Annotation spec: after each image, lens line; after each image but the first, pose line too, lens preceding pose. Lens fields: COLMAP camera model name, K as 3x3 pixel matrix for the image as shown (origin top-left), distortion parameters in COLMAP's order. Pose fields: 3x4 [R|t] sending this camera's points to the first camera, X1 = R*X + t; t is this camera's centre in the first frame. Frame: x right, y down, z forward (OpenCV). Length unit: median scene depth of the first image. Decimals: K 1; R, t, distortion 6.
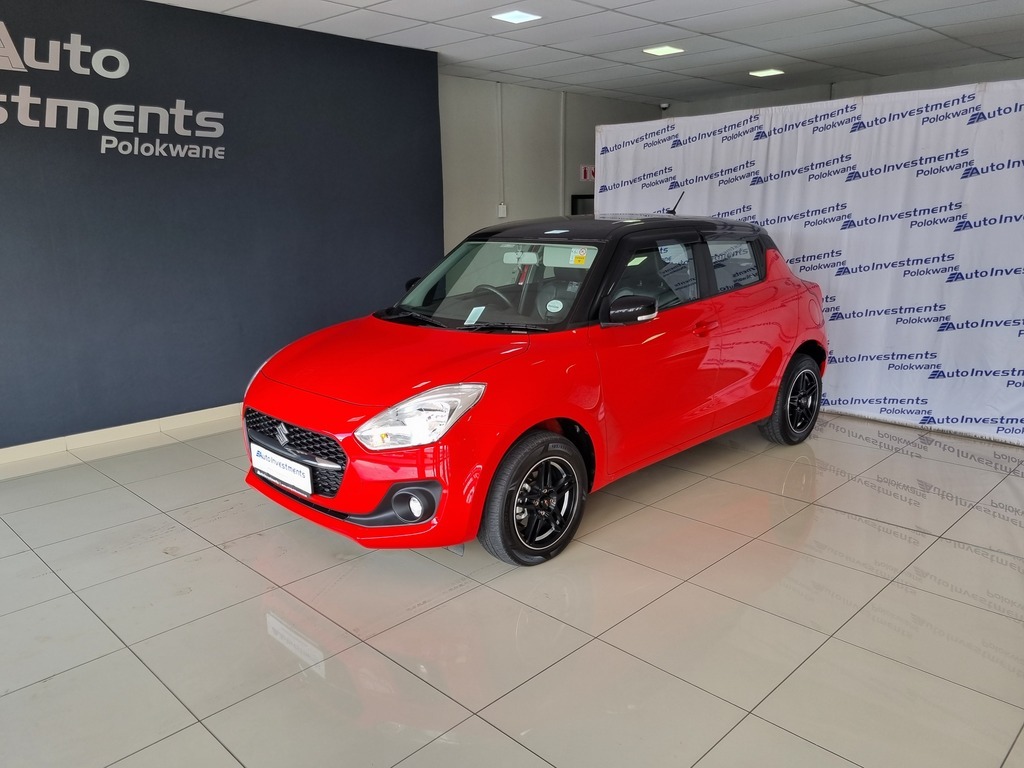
lens RADIAL K [[770.0, 0, 500.7], [0, 770.0, 382.0], [0, 0, 1]] dist [0.050878, -0.045506]
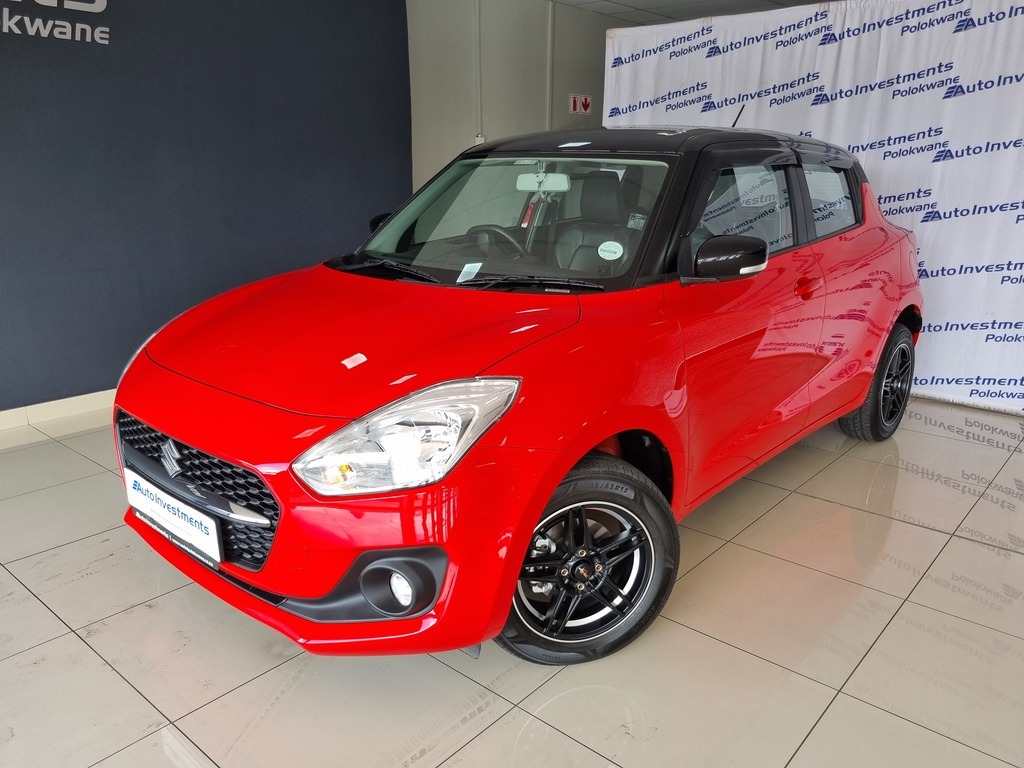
lens RADIAL K [[770.0, 0, 516.3], [0, 770.0, 381.5], [0, 0, 1]] dist [0.050878, -0.045506]
pose [[0.996841, -0.001669, 0.079401, -0.043101], [-0.002323, 0.998739, 0.050157, -0.015434], [-0.079384, -0.050183, 0.995580, 0.258480]]
